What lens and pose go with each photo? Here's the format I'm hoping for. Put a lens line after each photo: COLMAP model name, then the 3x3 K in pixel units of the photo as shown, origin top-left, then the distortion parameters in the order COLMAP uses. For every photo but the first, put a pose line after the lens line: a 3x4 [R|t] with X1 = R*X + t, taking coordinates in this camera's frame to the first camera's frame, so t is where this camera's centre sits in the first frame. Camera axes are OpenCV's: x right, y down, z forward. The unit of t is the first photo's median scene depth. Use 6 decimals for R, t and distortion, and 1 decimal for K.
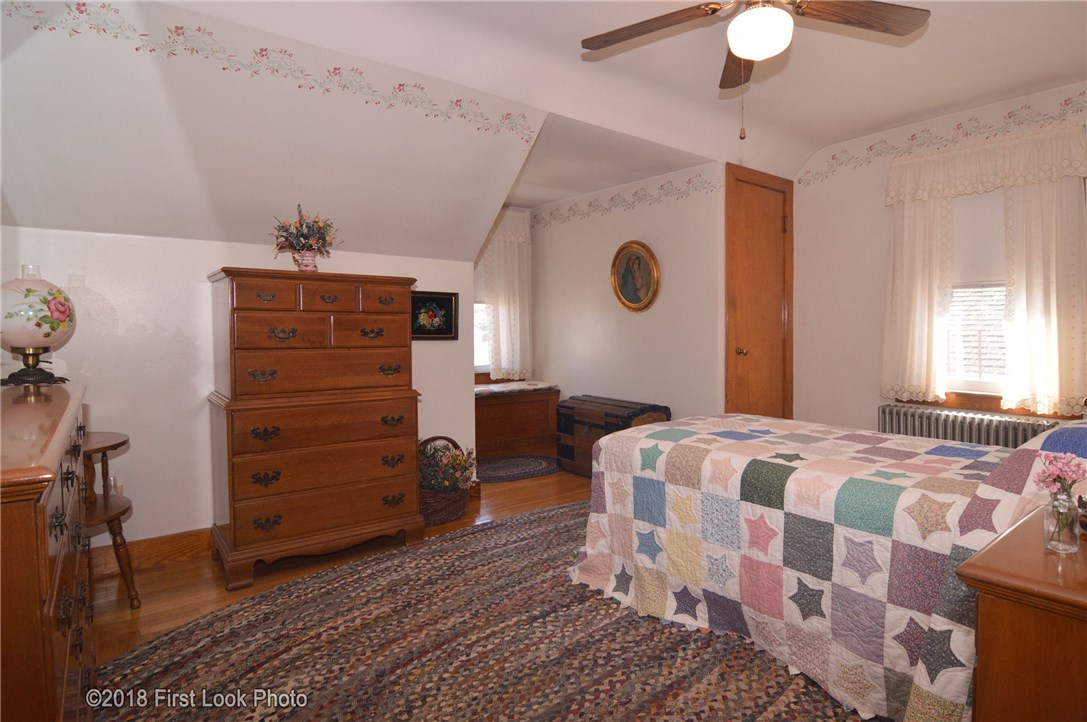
lens RADIAL K [[600.3, 0, 554.1], [0, 600.3, 354.1], [0, 0, 1]] dist [-0.003876, -0.001293]
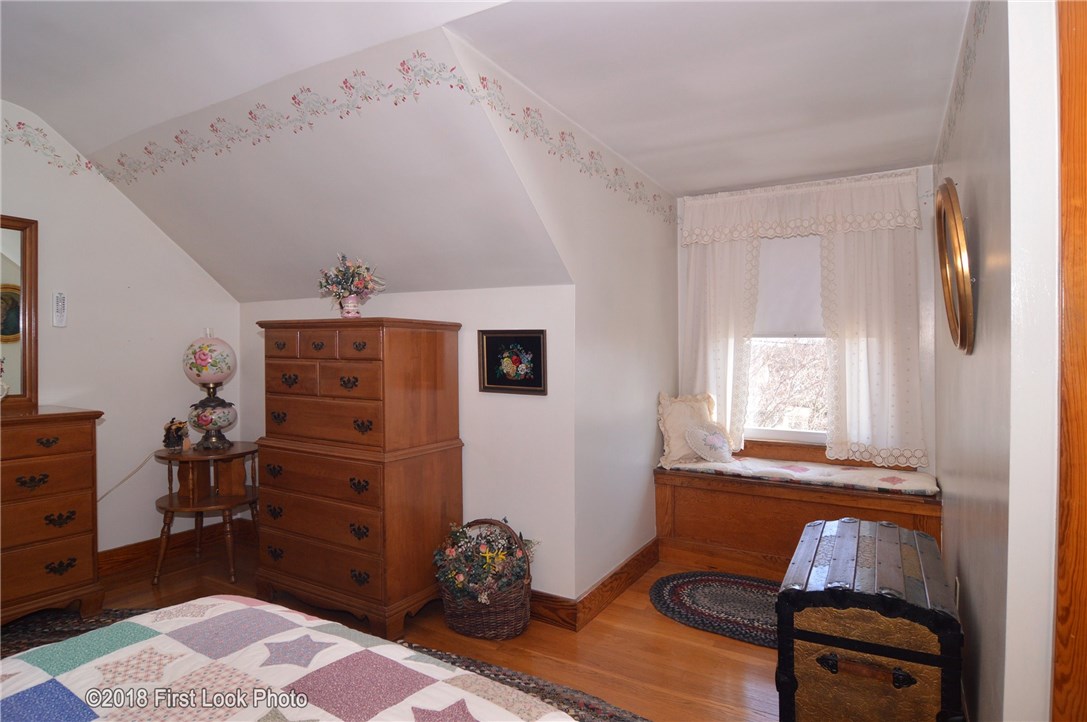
lens RADIAL K [[544.6, 0, 545.3], [0, 544.6, 358.3], [0, 0, 1]] dist [-0.002681, -0.000269]
pose [[0.403288, 0.009976, -0.915019, 0.615548], [-0.049679, 0.998705, -0.011007, -0.084341], [0.913724, 0.049897, 0.403261, 1.029137]]
